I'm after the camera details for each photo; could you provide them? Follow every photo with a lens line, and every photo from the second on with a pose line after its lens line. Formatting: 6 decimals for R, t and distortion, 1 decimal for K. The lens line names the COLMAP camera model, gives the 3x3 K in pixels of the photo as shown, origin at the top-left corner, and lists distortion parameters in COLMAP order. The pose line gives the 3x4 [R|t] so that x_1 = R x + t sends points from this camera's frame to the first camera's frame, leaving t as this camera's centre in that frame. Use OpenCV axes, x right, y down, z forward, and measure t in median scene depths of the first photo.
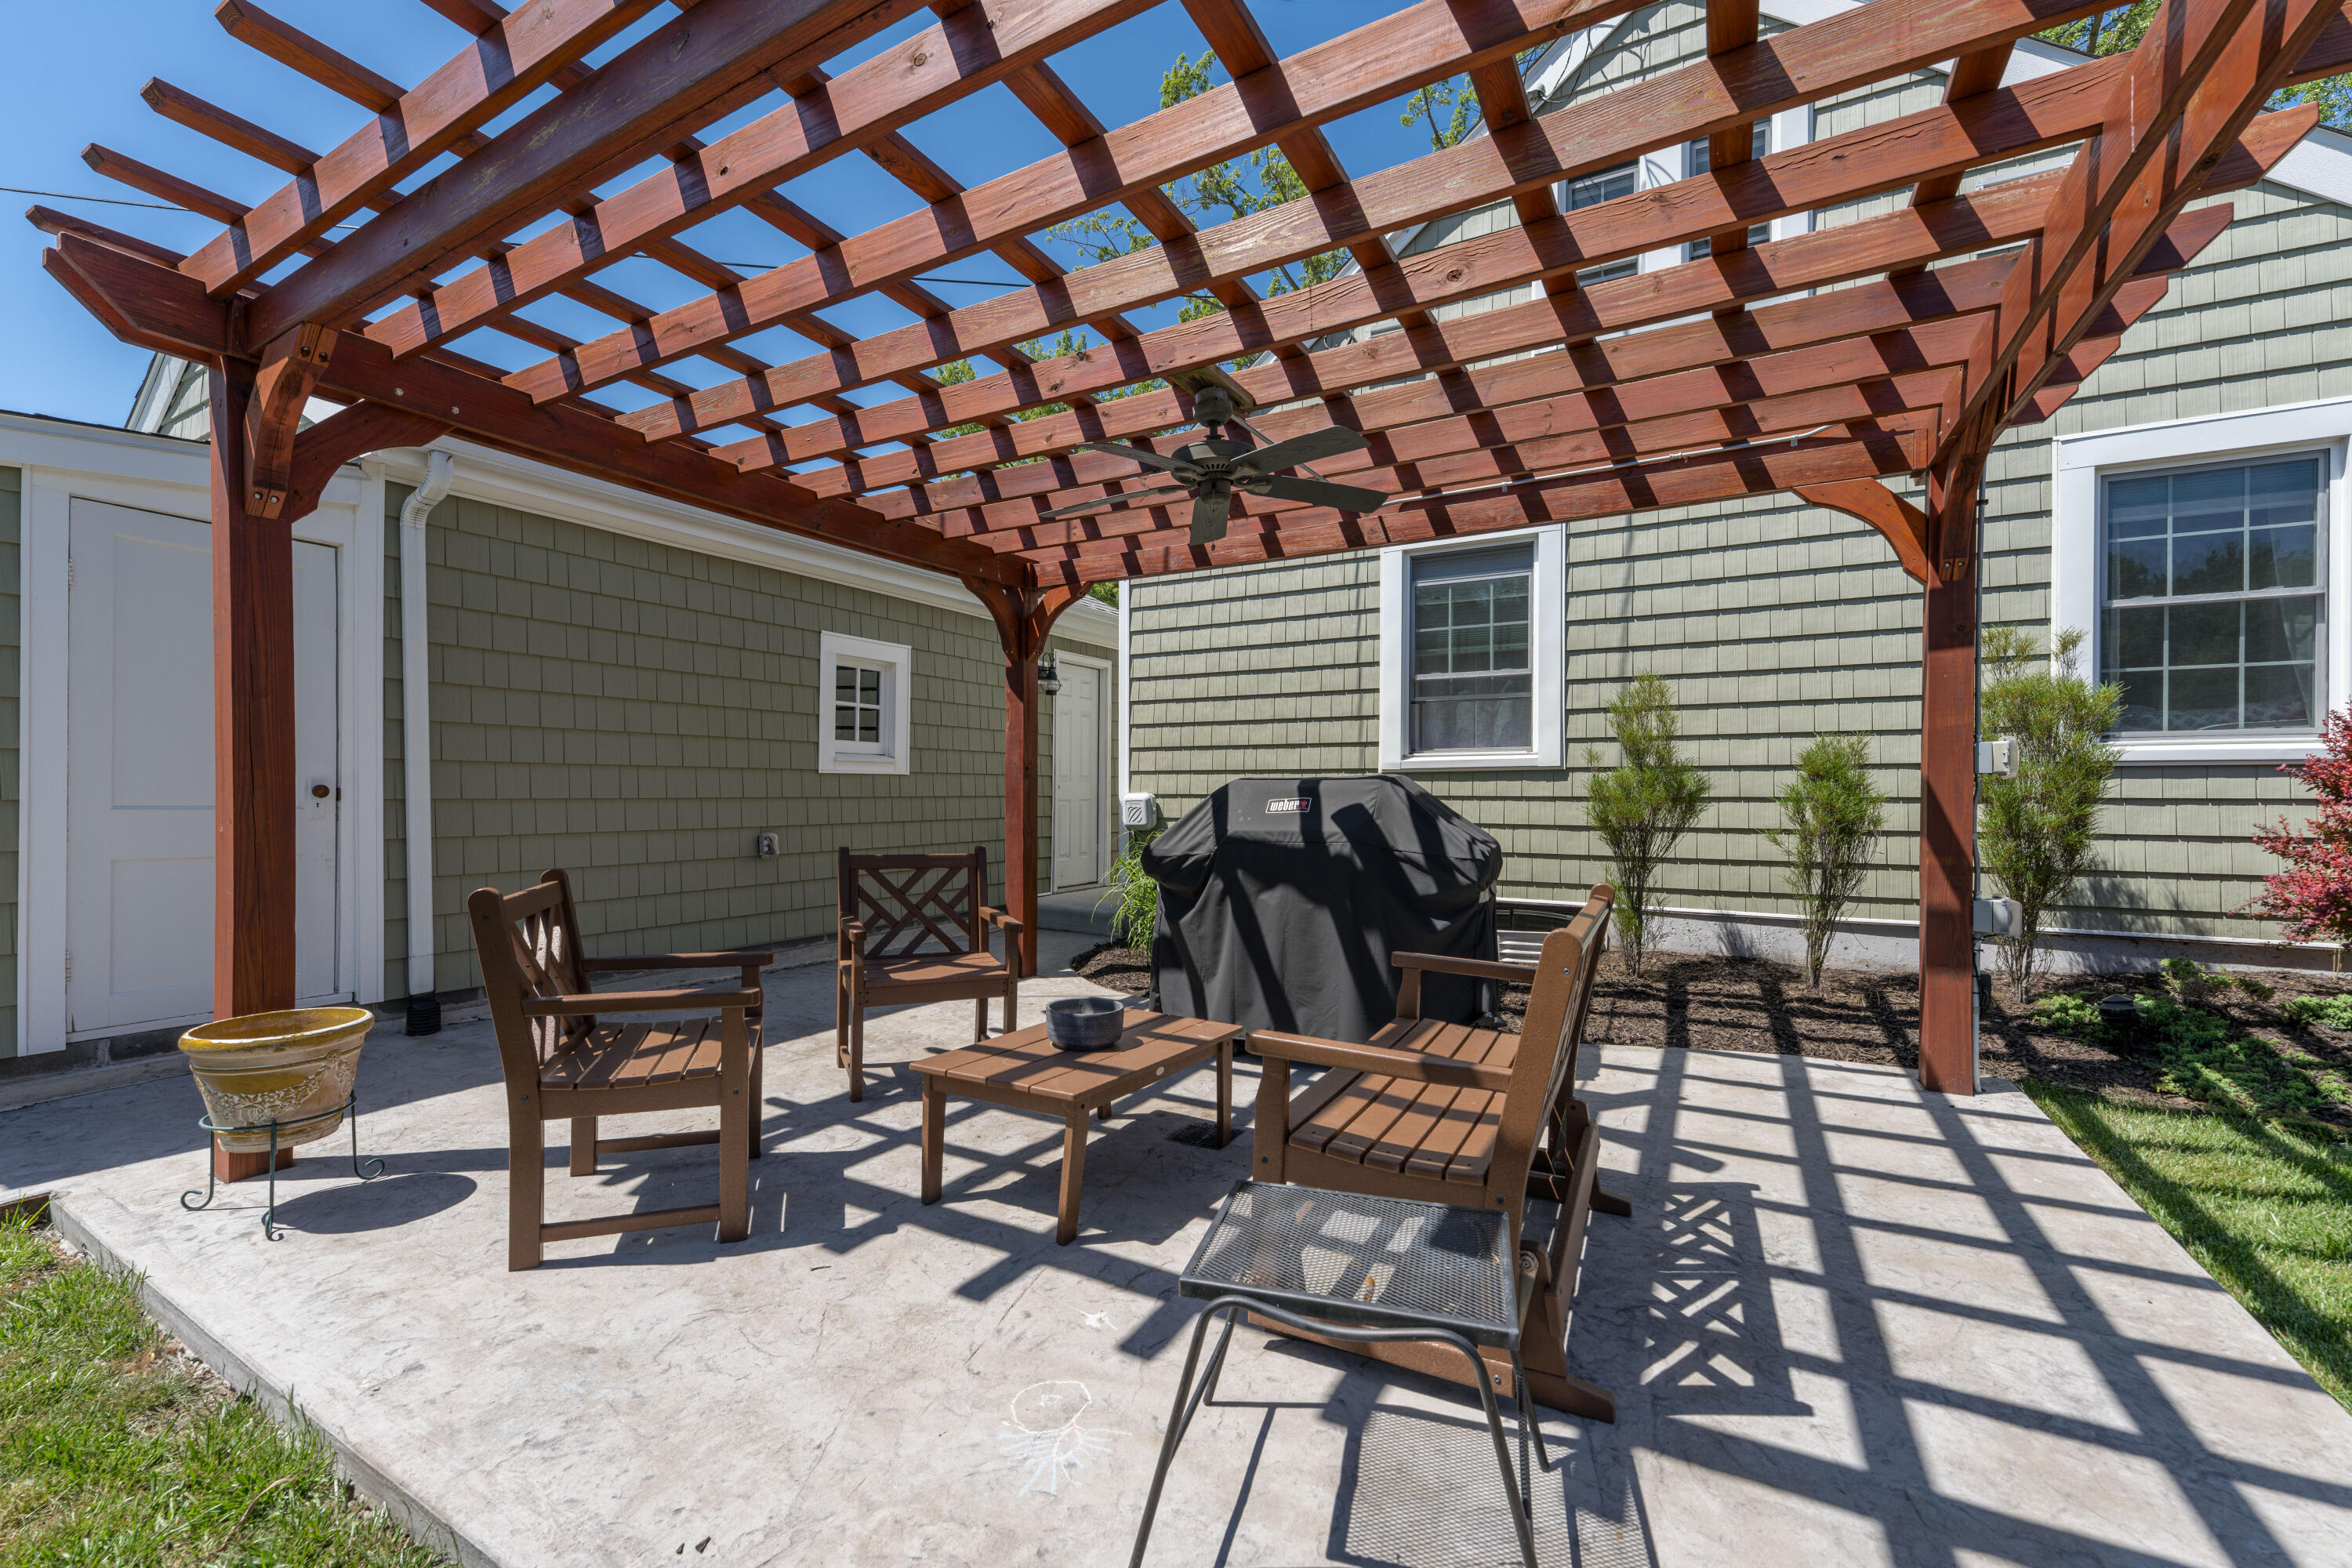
lens RADIAL K [[965.0, 0, 1174.6], [0, 965.0, 780.0], [0, 0, 1]] dist [-0.001684, -0.000143]
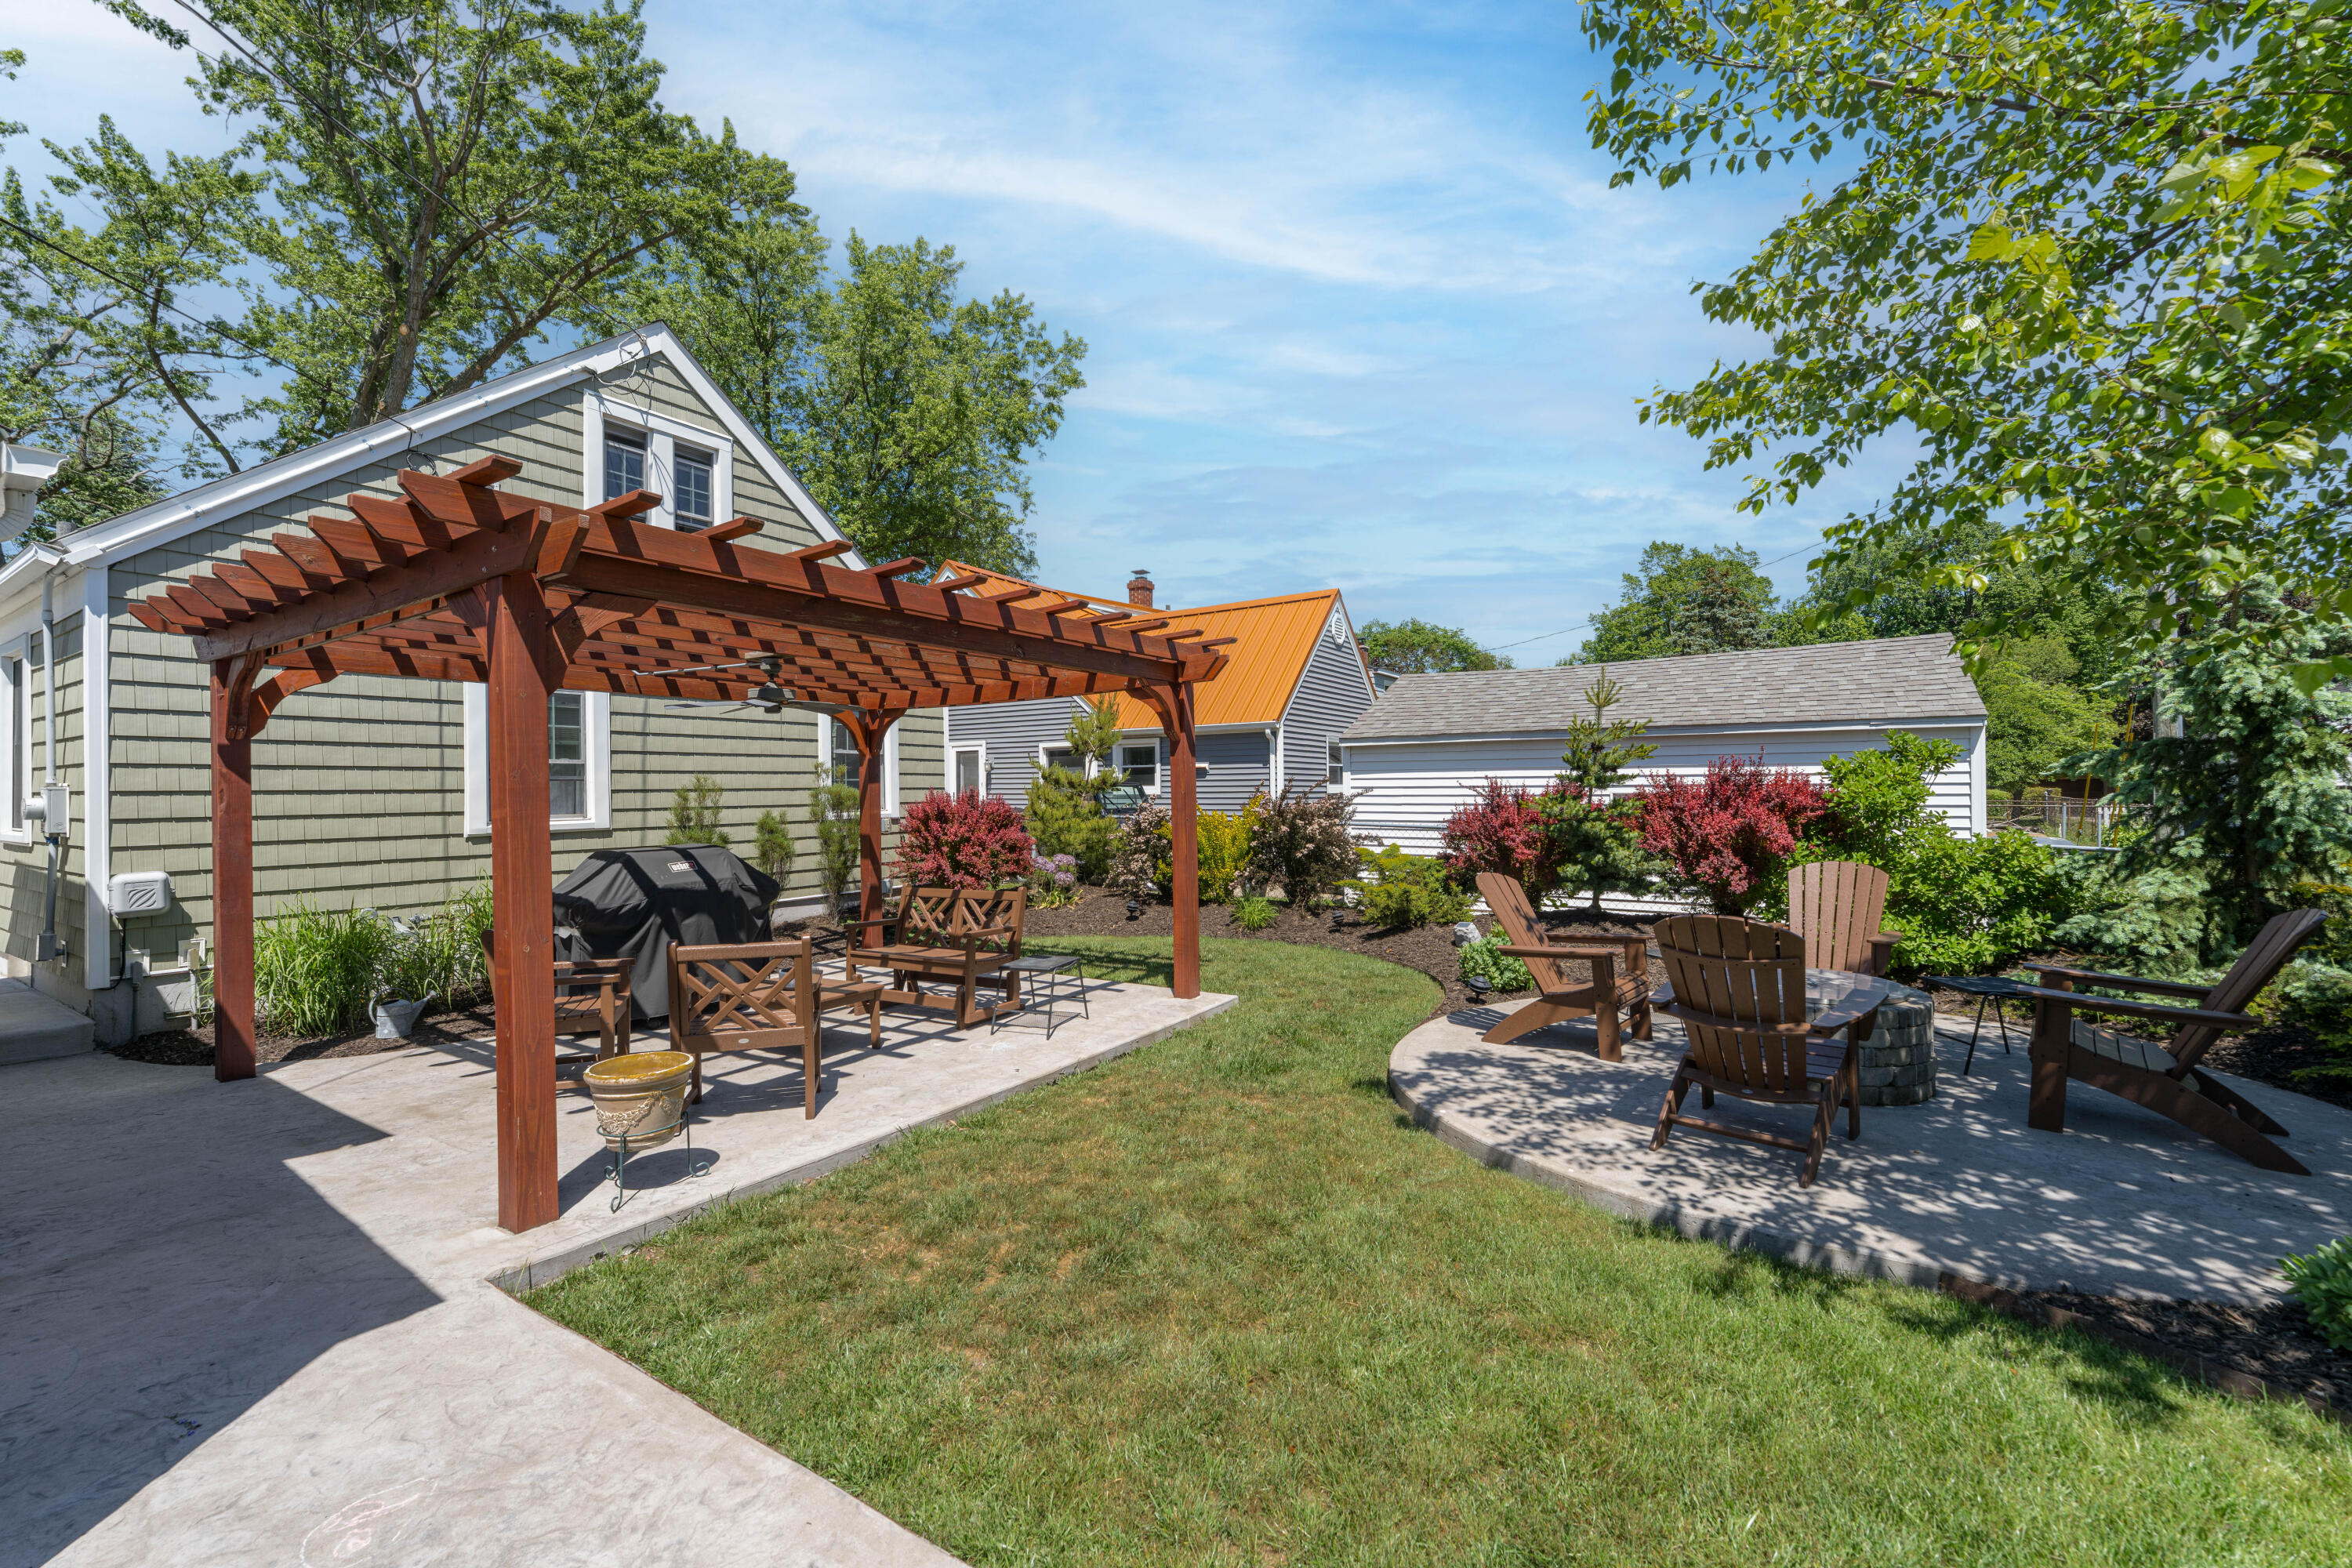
lens RADIAL K [[965.0, 0, 1174.6], [0, 965.0, 780.0], [0, 0, 1]] dist [-0.001684, -0.000143]
pose [[0.054448, 0.007933, 0.998485, -1.338018], [0.002464, 0.999964, -0.008079, -0.094687], [-0.998514, 0.002900, 0.054426, 0.060257]]
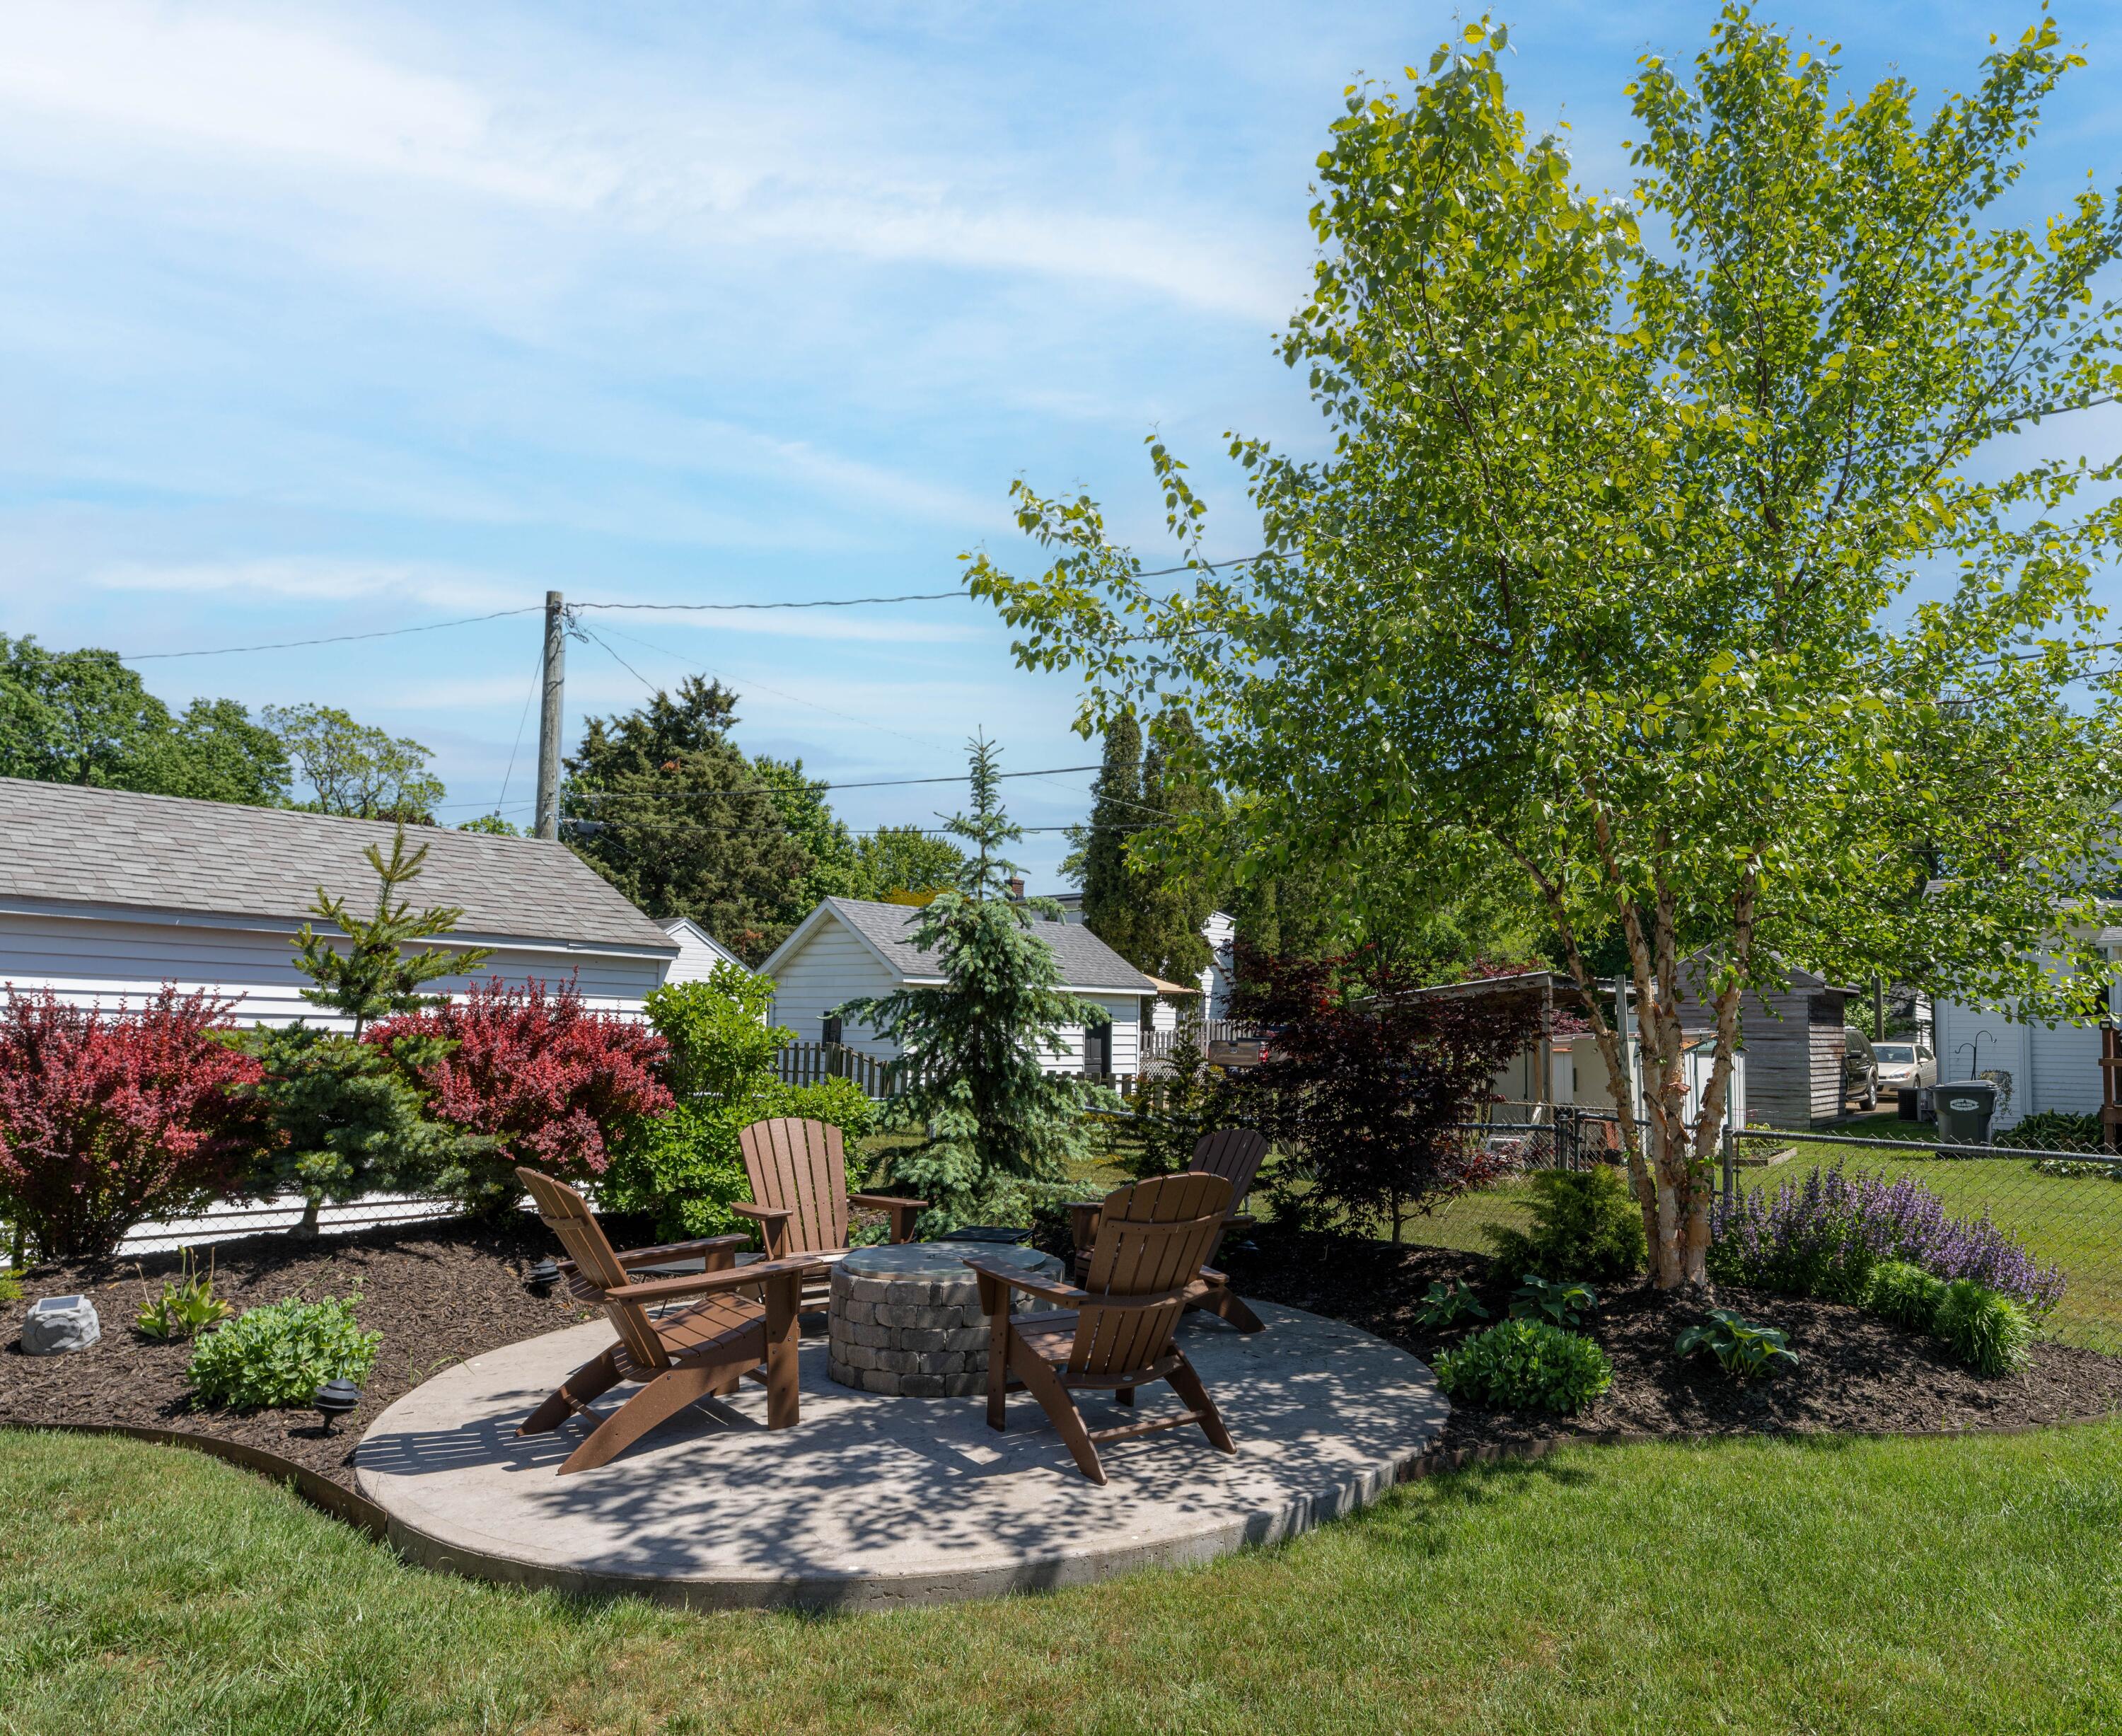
lens RADIAL K [[1410.6, 0, 1060.4], [0, 1410.6, 869.9], [0, 0, 1]] dist [-0.000053, -0.000034]
pose [[-0.982968, -0.001812, 0.183767, -0.614732], [-0.023918, 0.992708, -0.118147, -0.091761], [-0.182213, -0.120530, -0.975844, 0.740904]]
